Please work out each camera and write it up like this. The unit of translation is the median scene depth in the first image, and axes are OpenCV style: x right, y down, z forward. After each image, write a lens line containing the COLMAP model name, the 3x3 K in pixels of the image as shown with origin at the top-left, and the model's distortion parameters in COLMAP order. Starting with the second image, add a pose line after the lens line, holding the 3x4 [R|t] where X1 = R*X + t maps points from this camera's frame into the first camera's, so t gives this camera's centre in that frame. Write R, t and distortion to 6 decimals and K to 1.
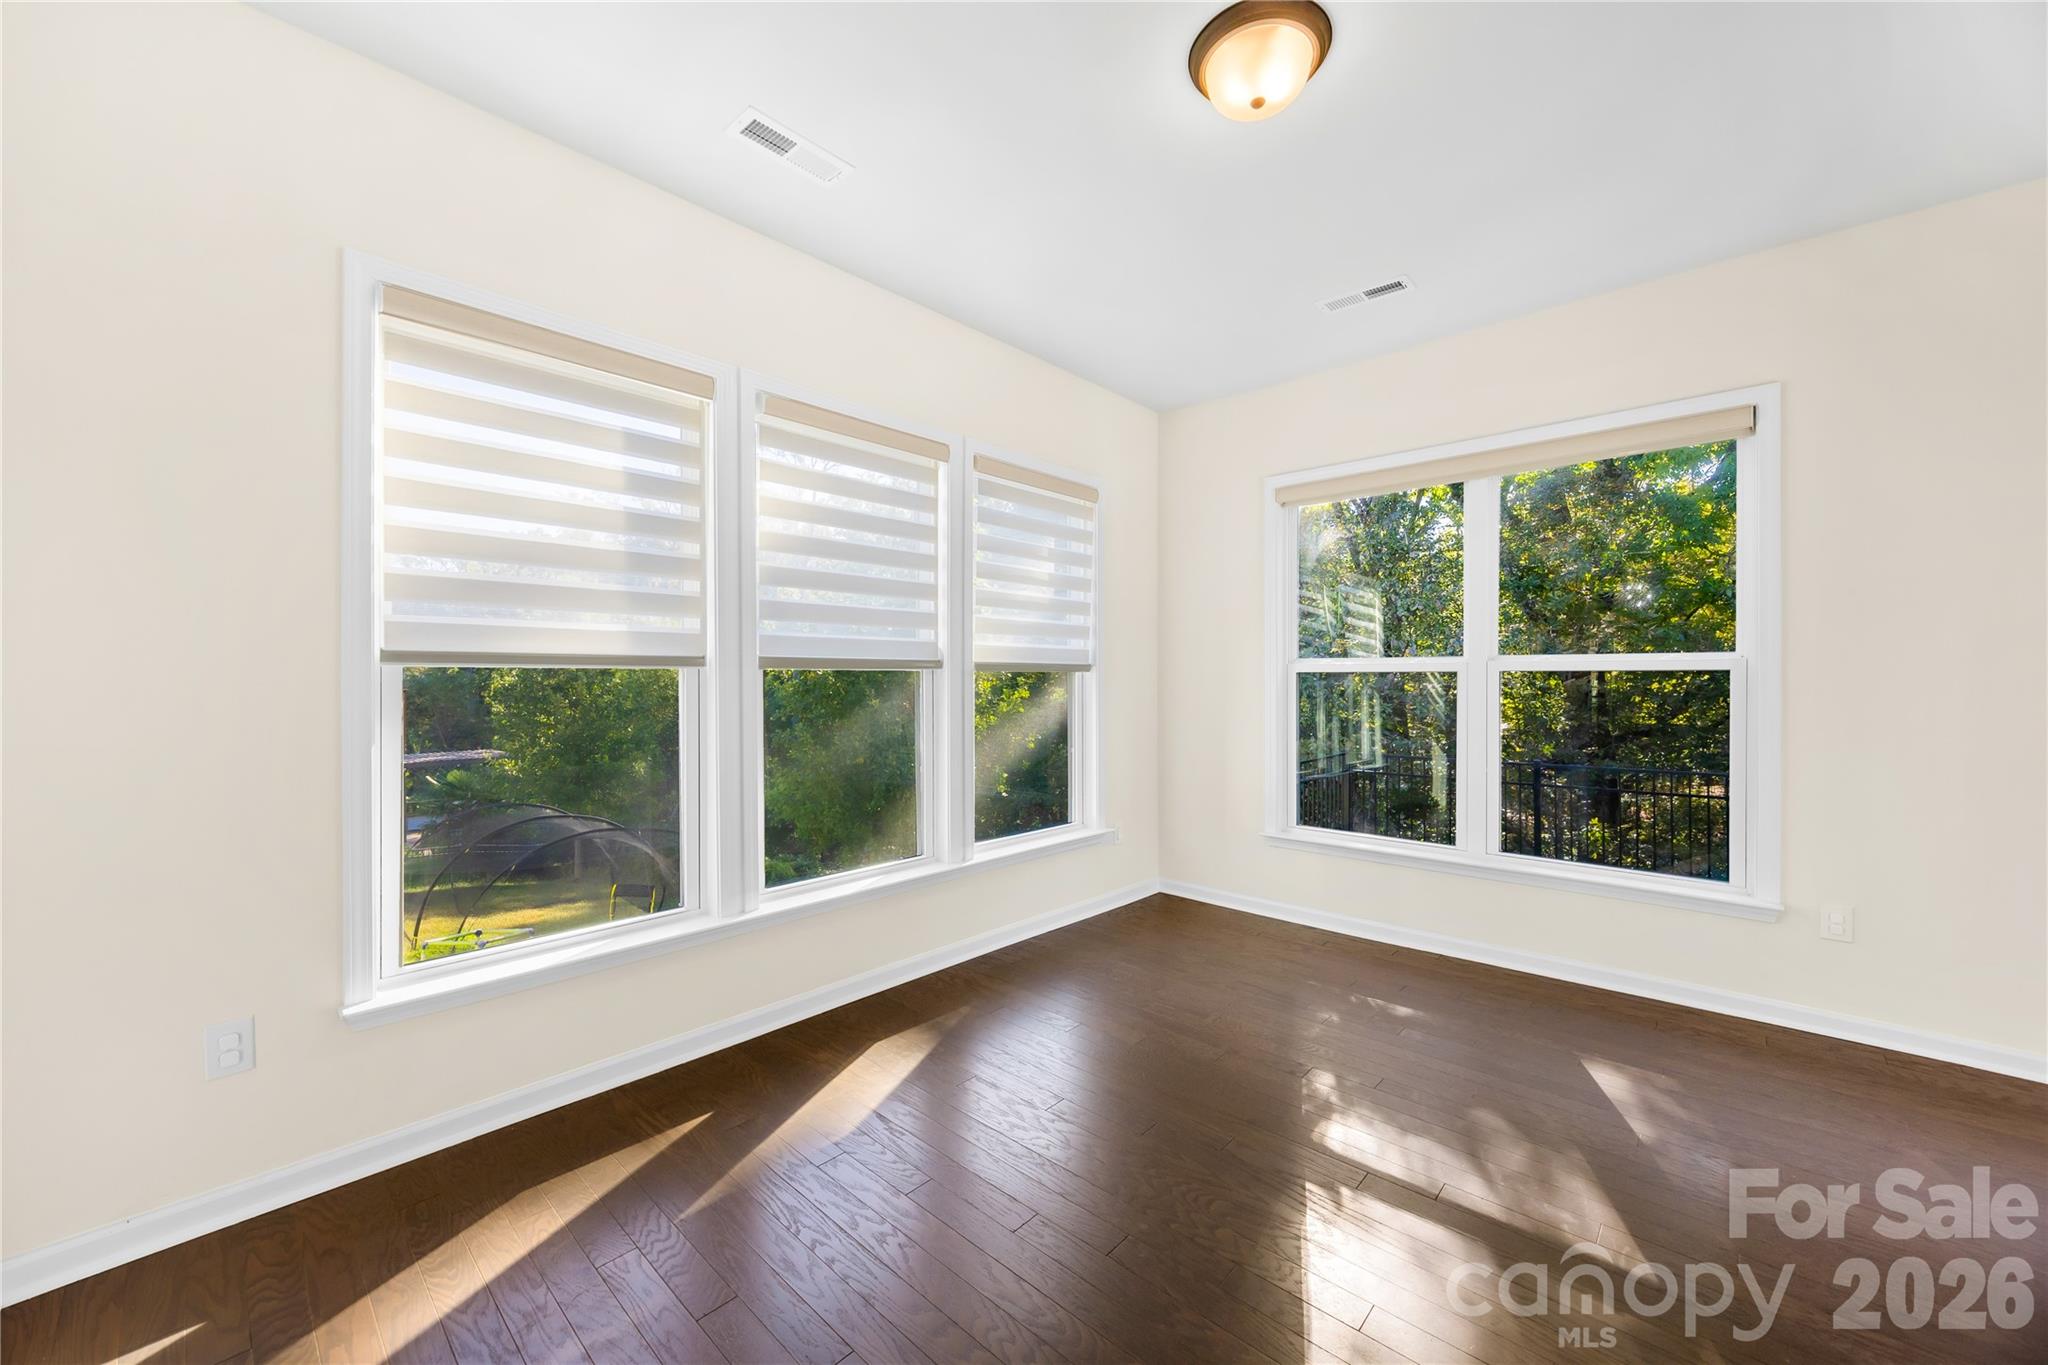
lens RADIAL K [[790.4, 0, 996.7], [0, 790.4, 684.2], [0, 0, 1]] dist [0.000731, -0.000049]
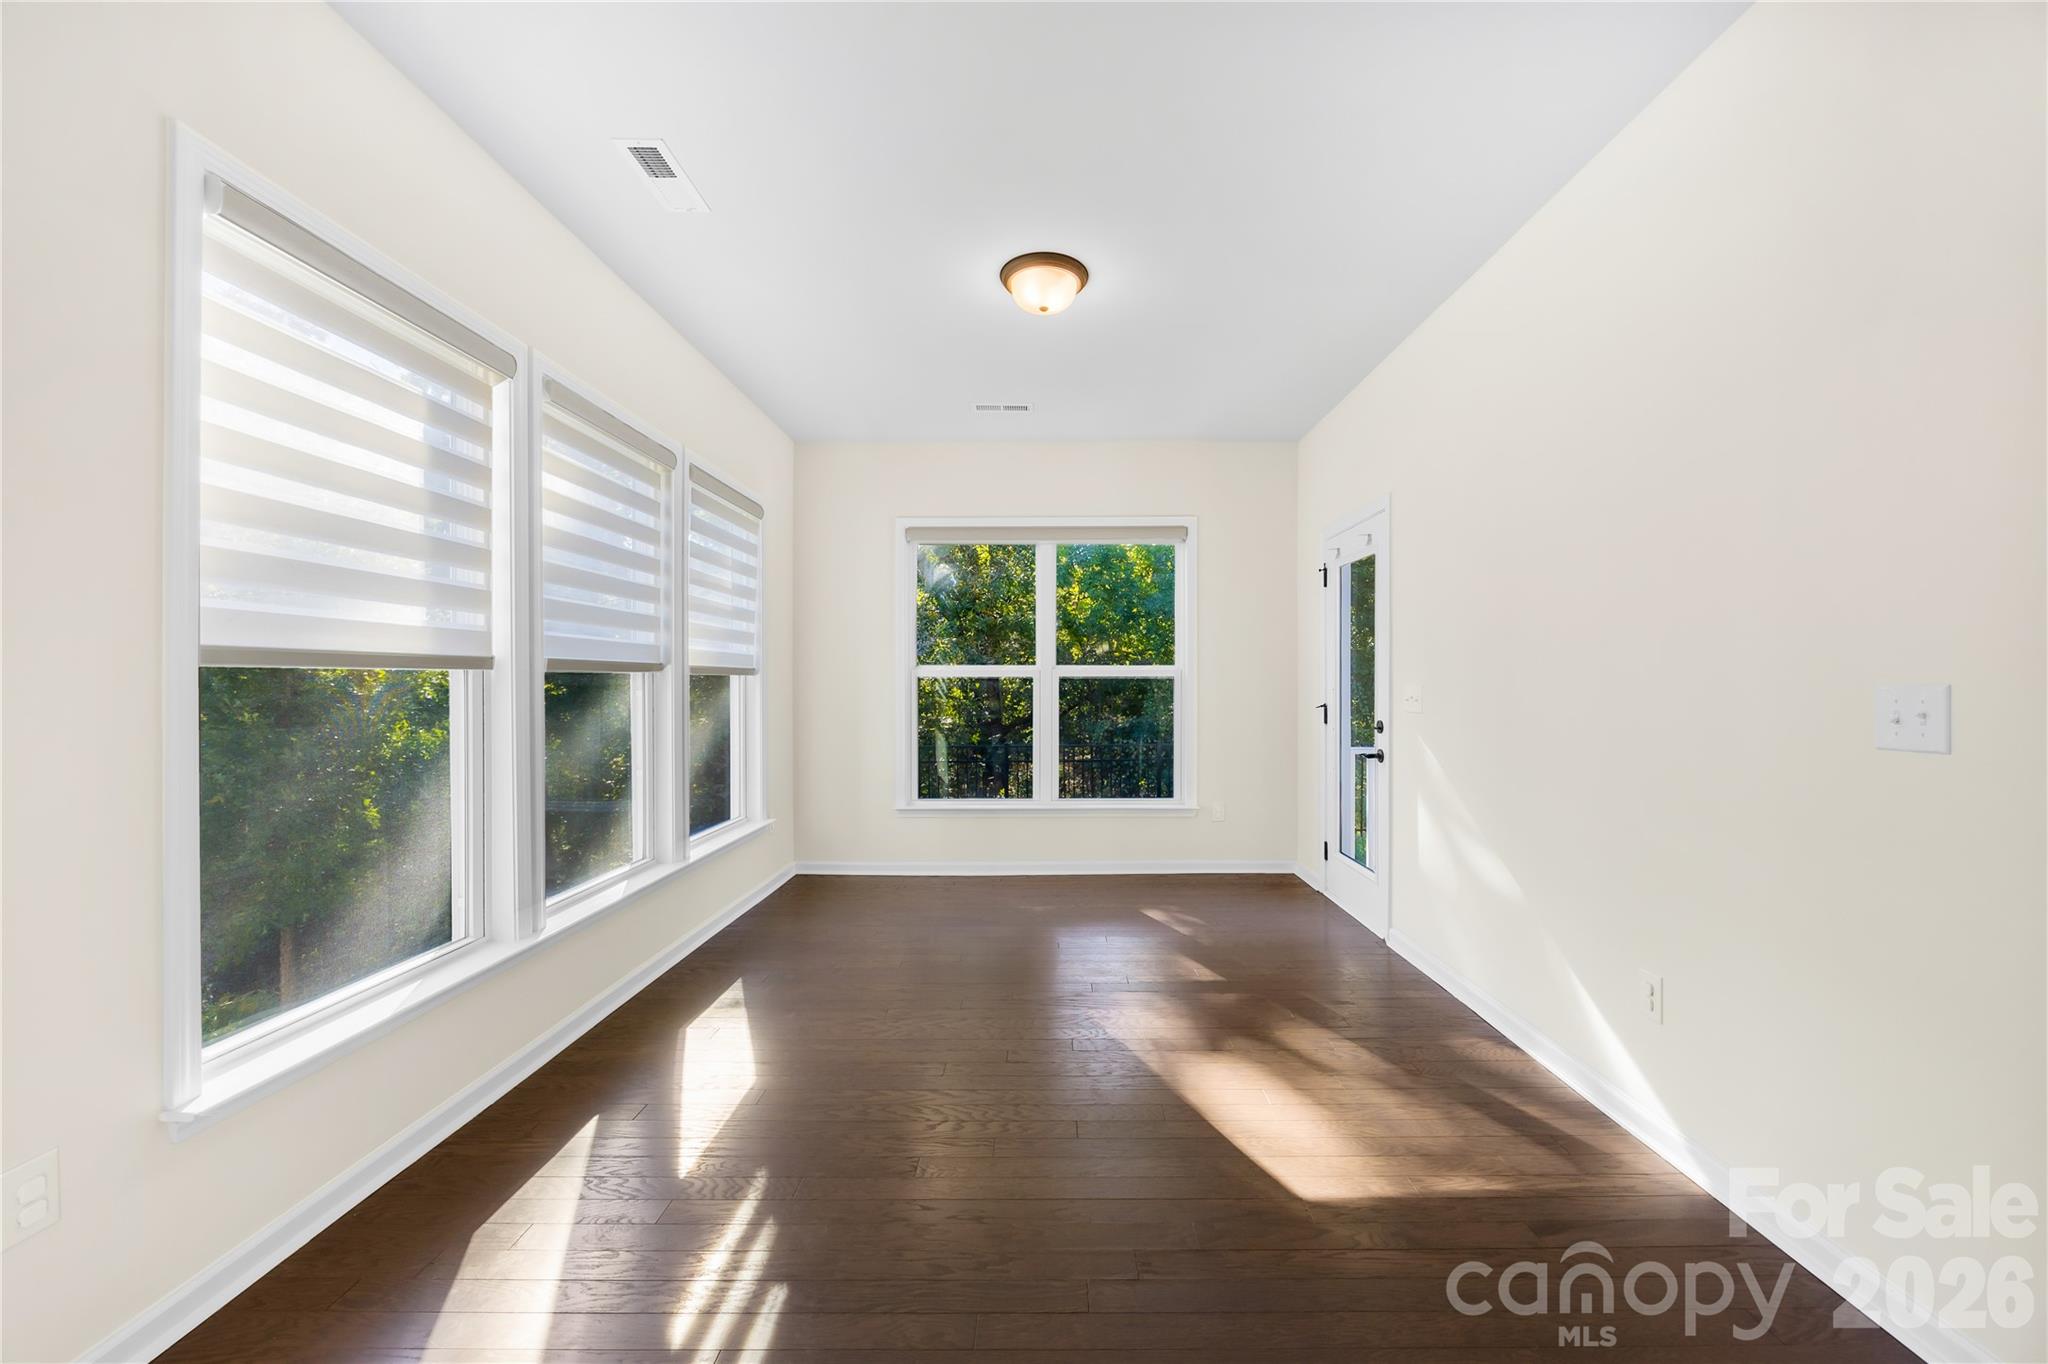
lens RADIAL K [[830.0, 0, 1024.0], [0, 830.0, 682.0], [0, 0, 1]] dist [-0.000101, 0.000011]
pose [[0.729887, -0.000642, 0.683568, -0.557795], [0.005375, 0.999974, -0.004801, 0.001657], [-0.683547, 0.007178, 0.729871, -0.109128]]
